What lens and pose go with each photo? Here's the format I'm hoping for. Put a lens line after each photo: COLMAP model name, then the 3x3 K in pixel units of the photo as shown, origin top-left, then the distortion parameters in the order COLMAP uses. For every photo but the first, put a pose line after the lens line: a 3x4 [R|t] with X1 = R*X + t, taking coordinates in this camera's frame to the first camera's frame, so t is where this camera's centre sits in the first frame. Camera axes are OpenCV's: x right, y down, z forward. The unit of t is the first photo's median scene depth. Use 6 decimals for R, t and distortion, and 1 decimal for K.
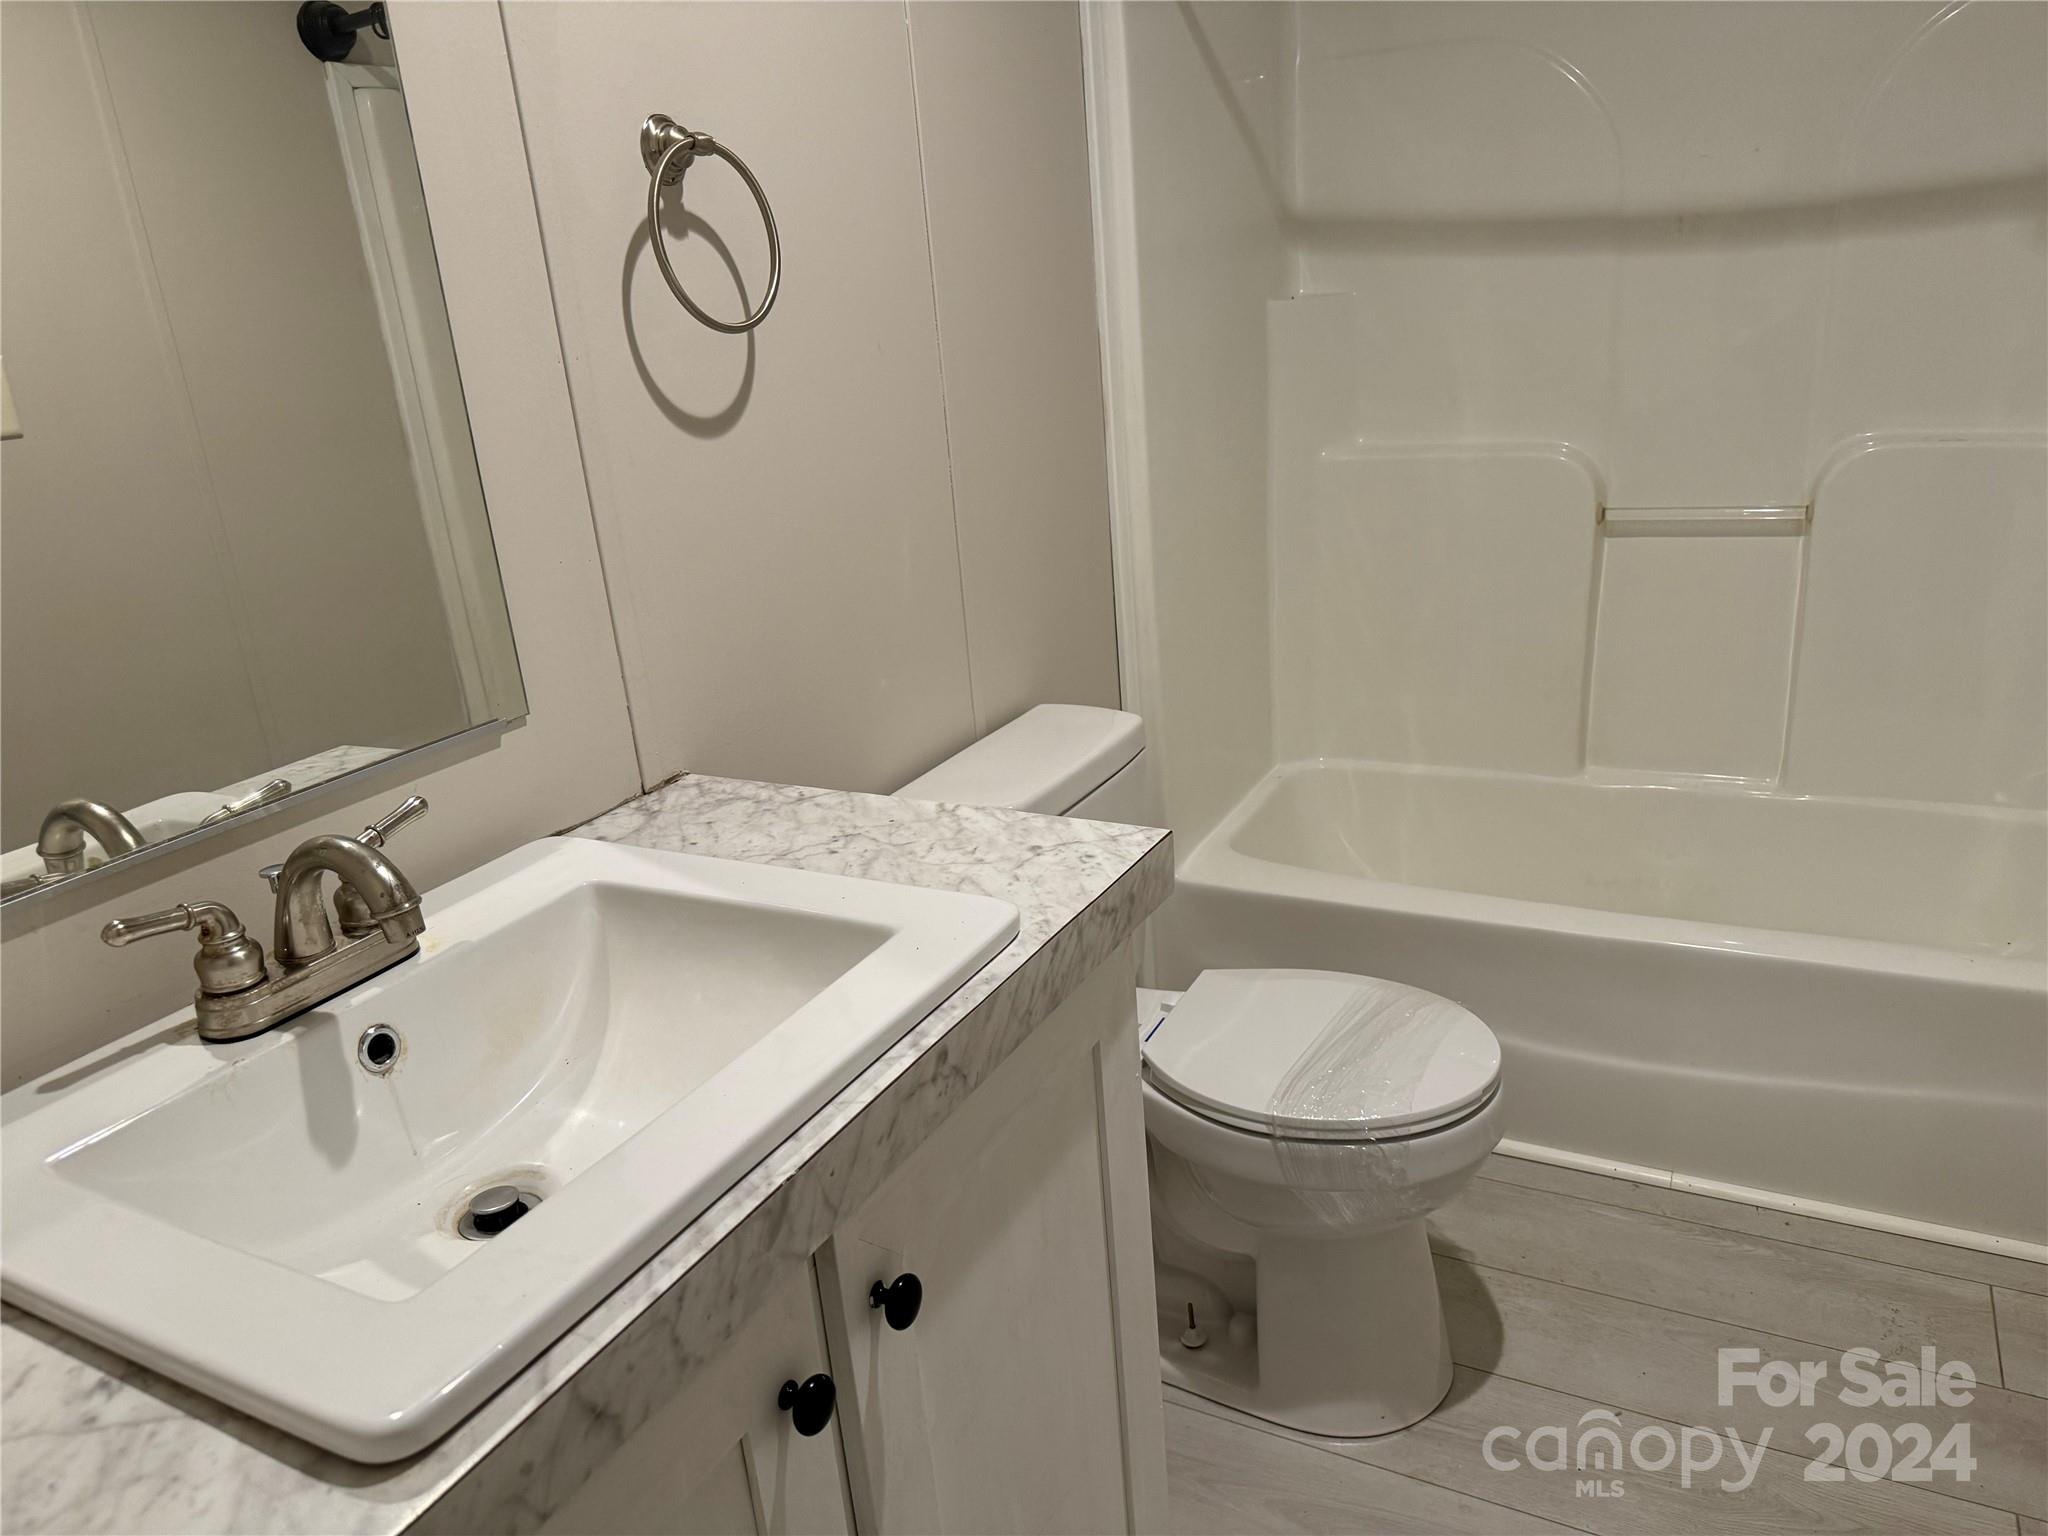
lens RADIAL K [[1443.6, 0, 1023.6], [0, 1443.6, 768.7], [0, 0, 1]] dist [0.074716, -0.113131]
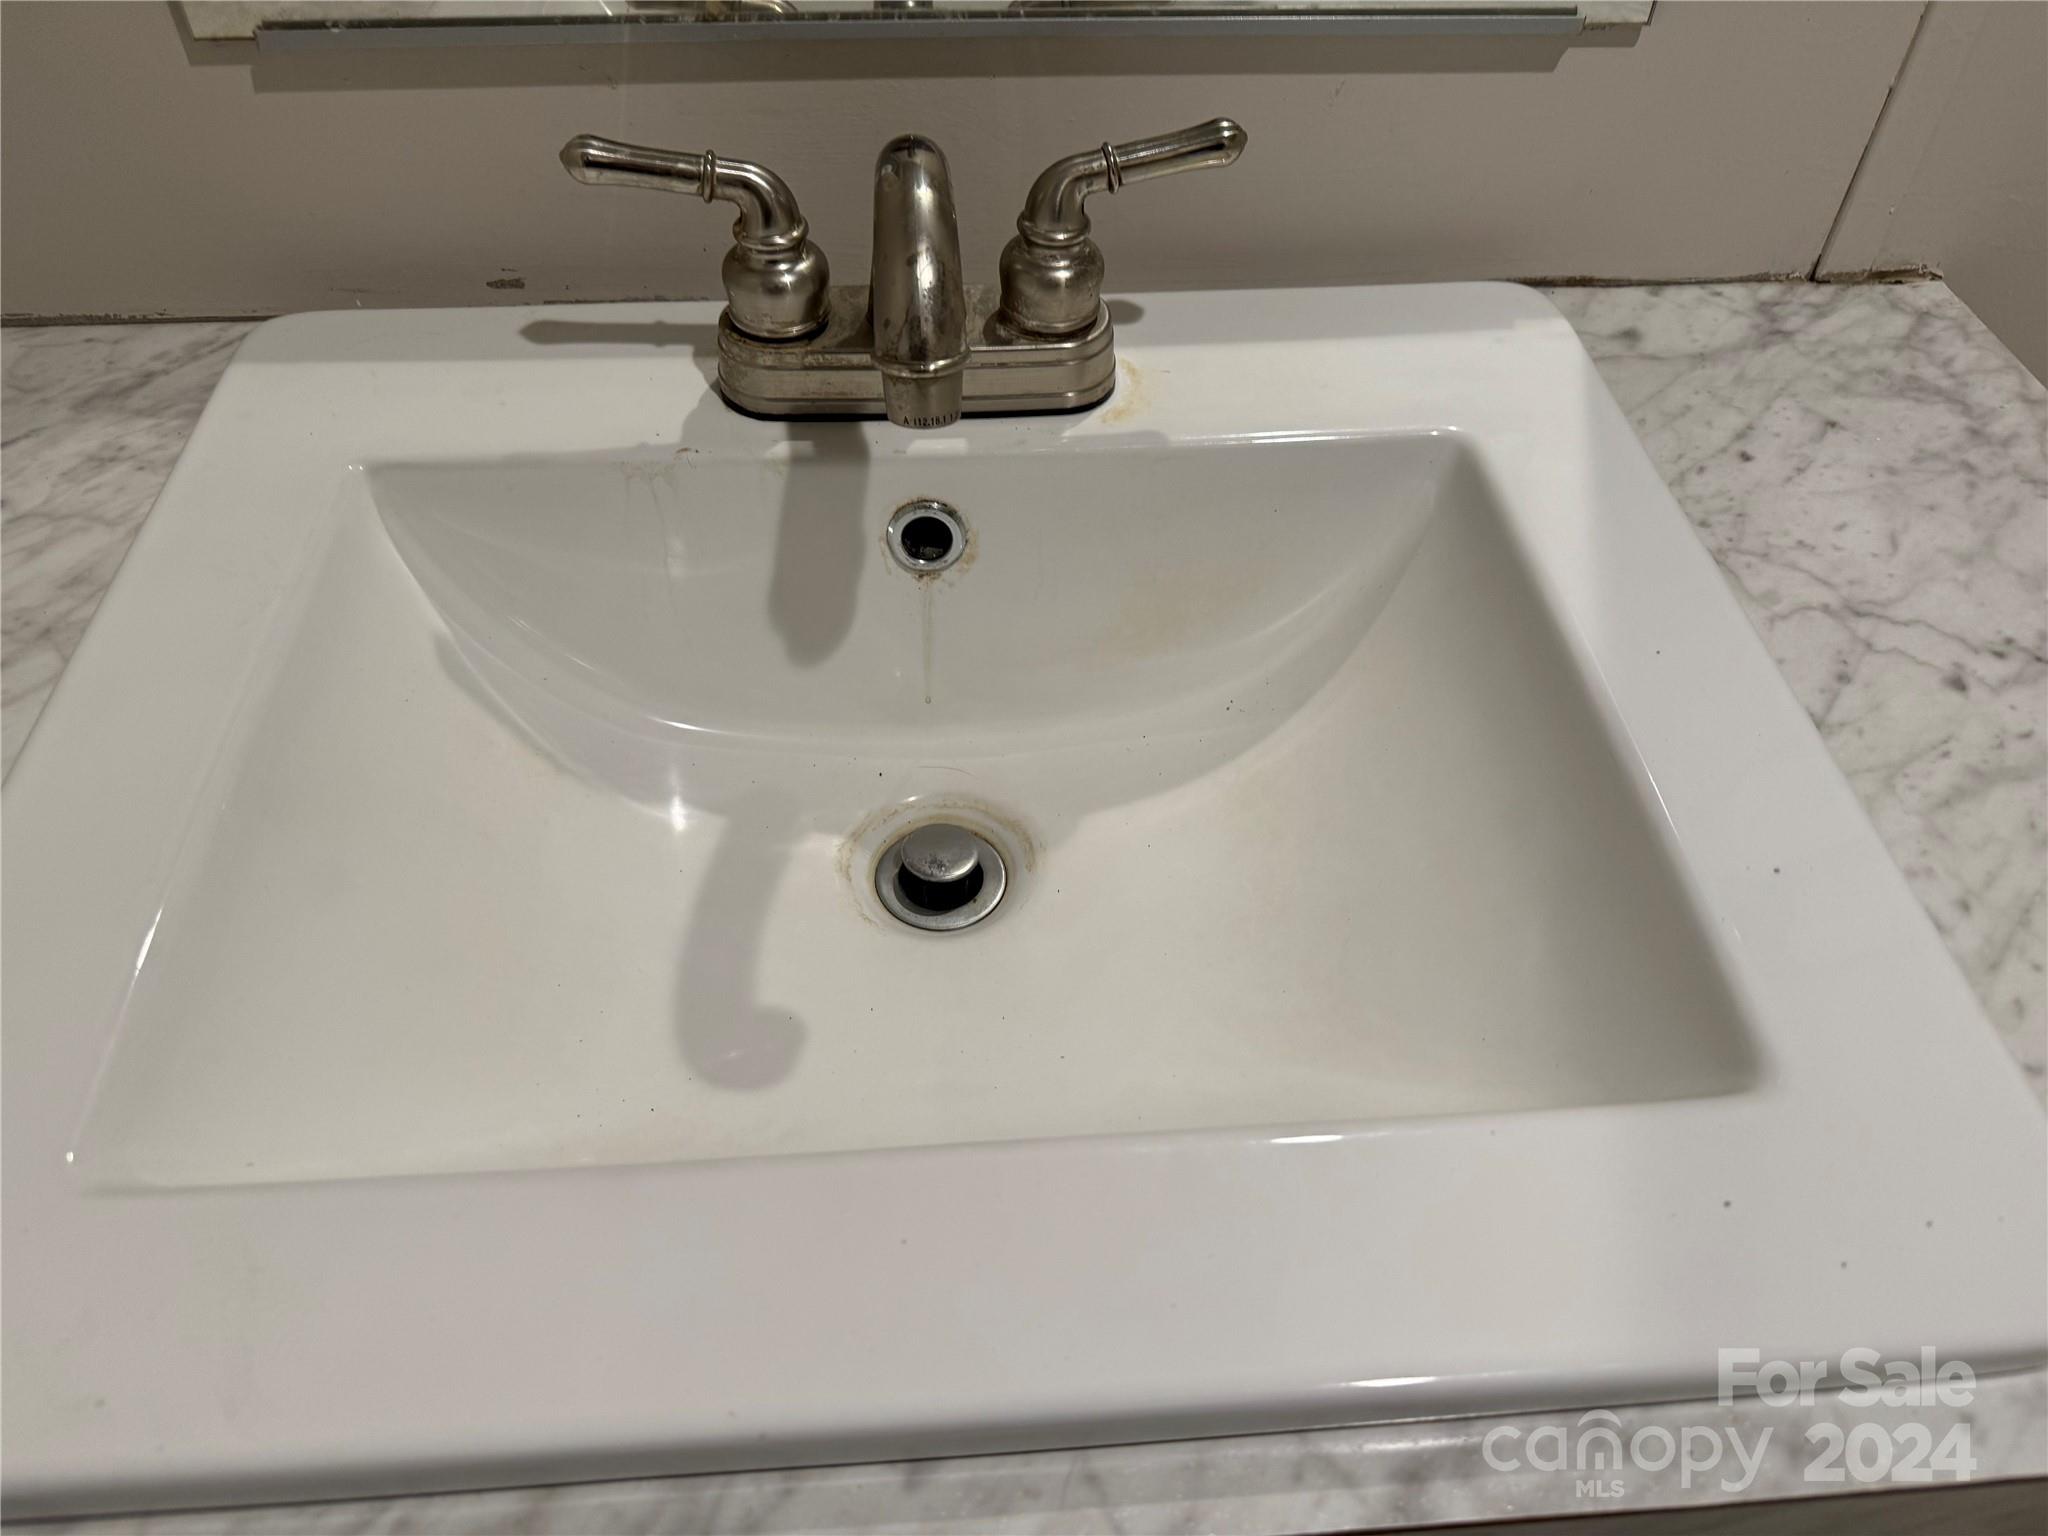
lens RADIAL K [[1443.6, 0, 1086.1], [0, 1443.6, 755.8], [0, 0, 1]] dist [0.074716, -0.113131]
pose [[0.538459, 0.670577, -0.510283, -0.039053], [-0.324582, 0.723896, 0.608786, -0.095423], [0.777630, -0.162177, 0.607445, 0.539421]]
